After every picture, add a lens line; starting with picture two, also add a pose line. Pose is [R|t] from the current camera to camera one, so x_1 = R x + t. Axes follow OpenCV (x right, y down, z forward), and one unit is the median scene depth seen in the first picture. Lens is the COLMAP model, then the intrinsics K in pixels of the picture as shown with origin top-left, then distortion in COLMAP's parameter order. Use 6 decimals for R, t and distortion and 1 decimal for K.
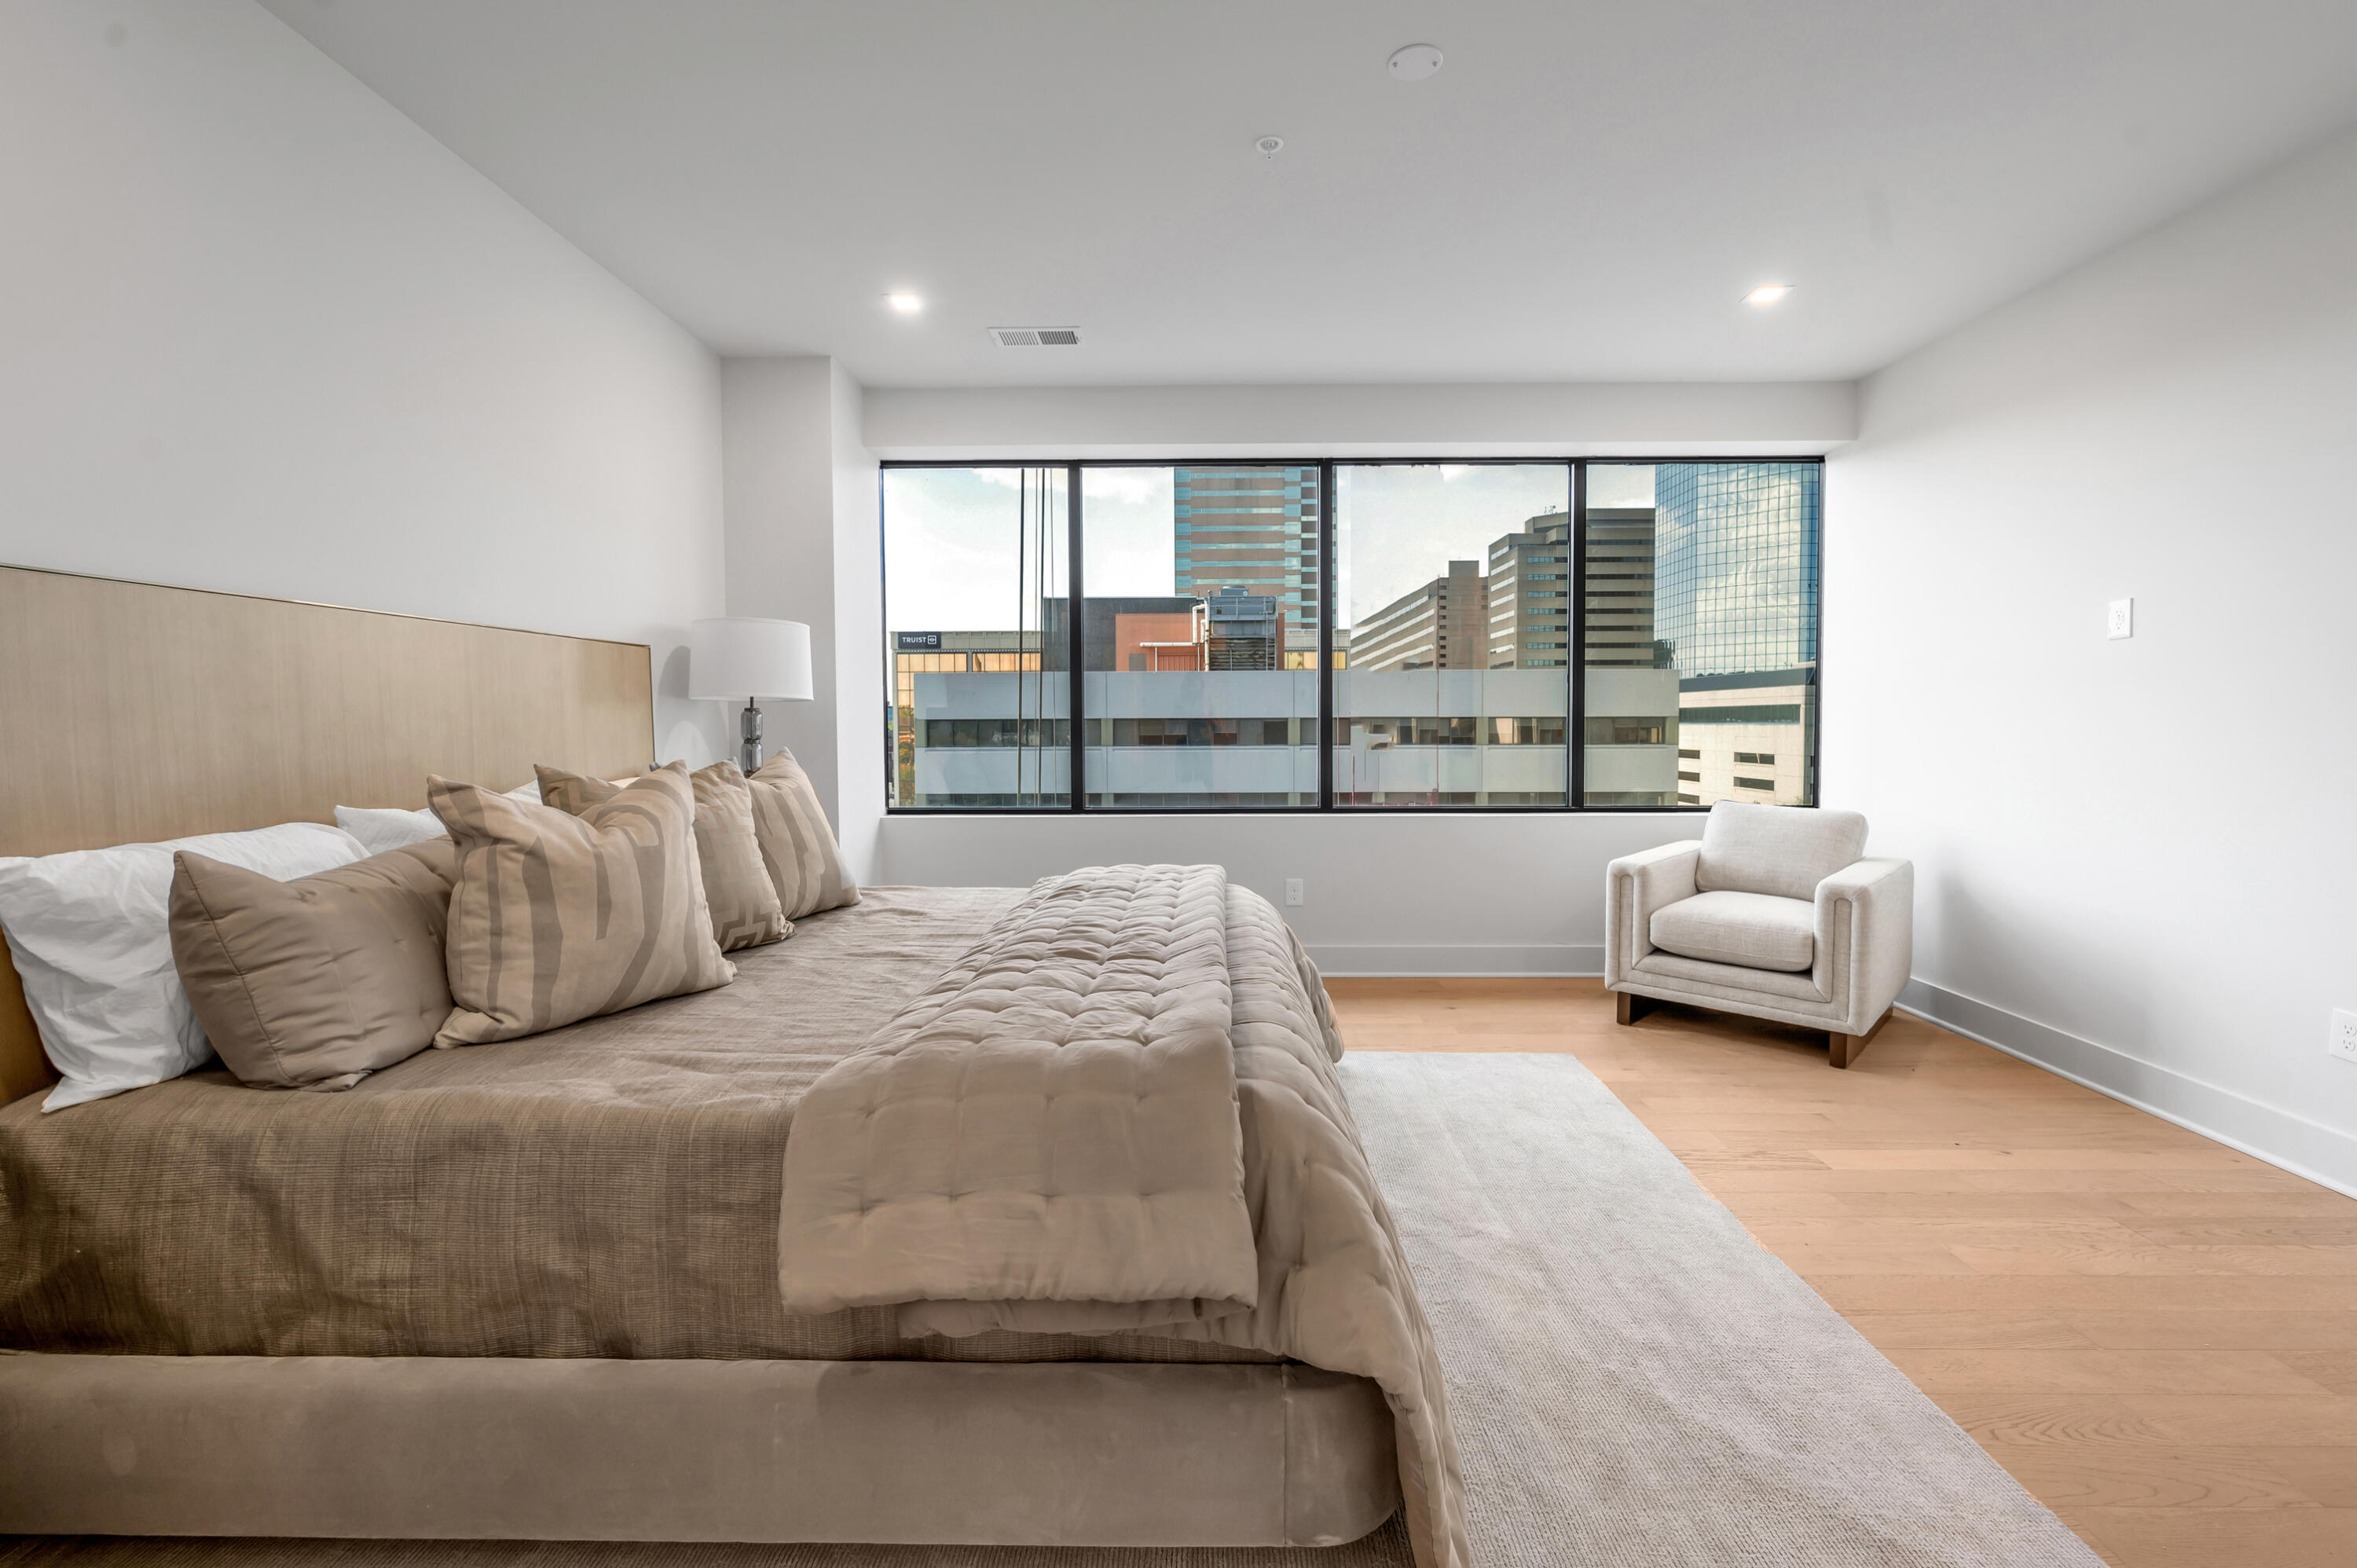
lens RADIAL K [[1099.2, 0, 1178.5], [0, 1099.2, 784.0], [0, 0, 1]] dist [-0.002103, -0.000194]
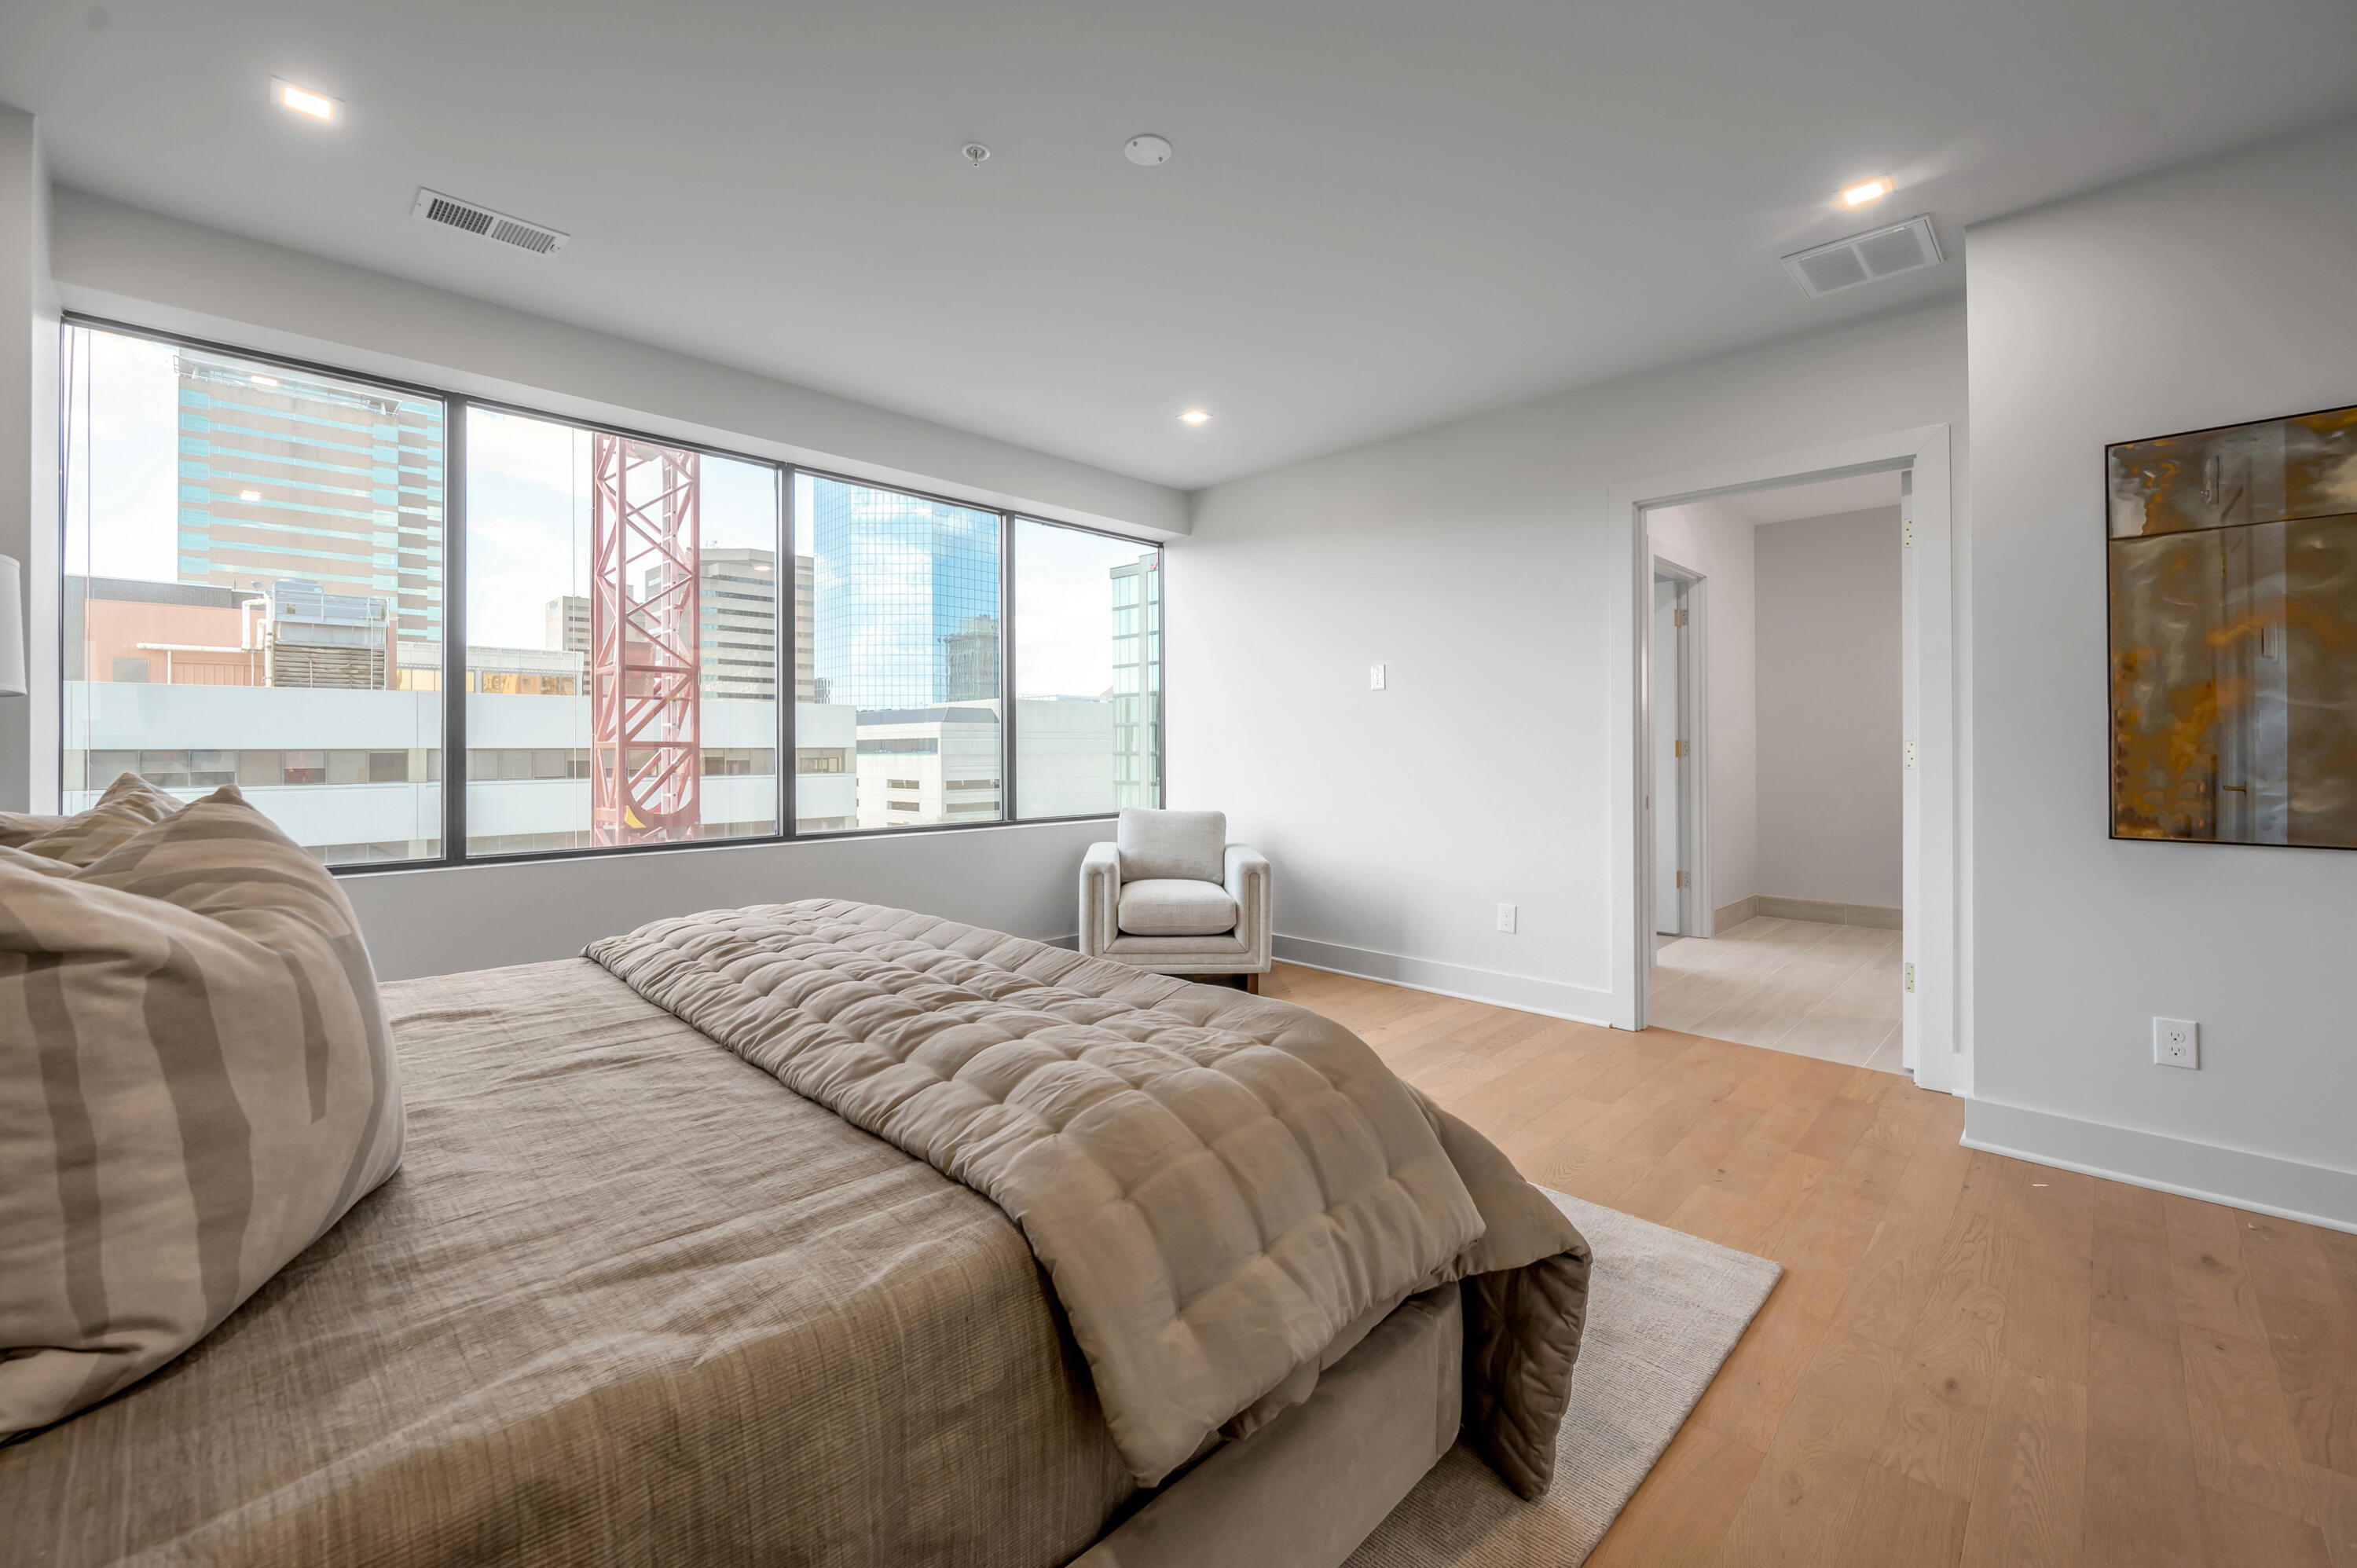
lens RADIAL K [[1041.6, 0, 1181.9], [0, 1041.6, 758.5], [0, 0, 1]] dist [-0.003735, -0.000135]
pose [[0.642011, -0.005134, 0.766678, -0.368883], [0.048844, 0.998220, -0.034217, 0.003668], [-0.765138, 0.059415, 0.641119, 0.205965]]
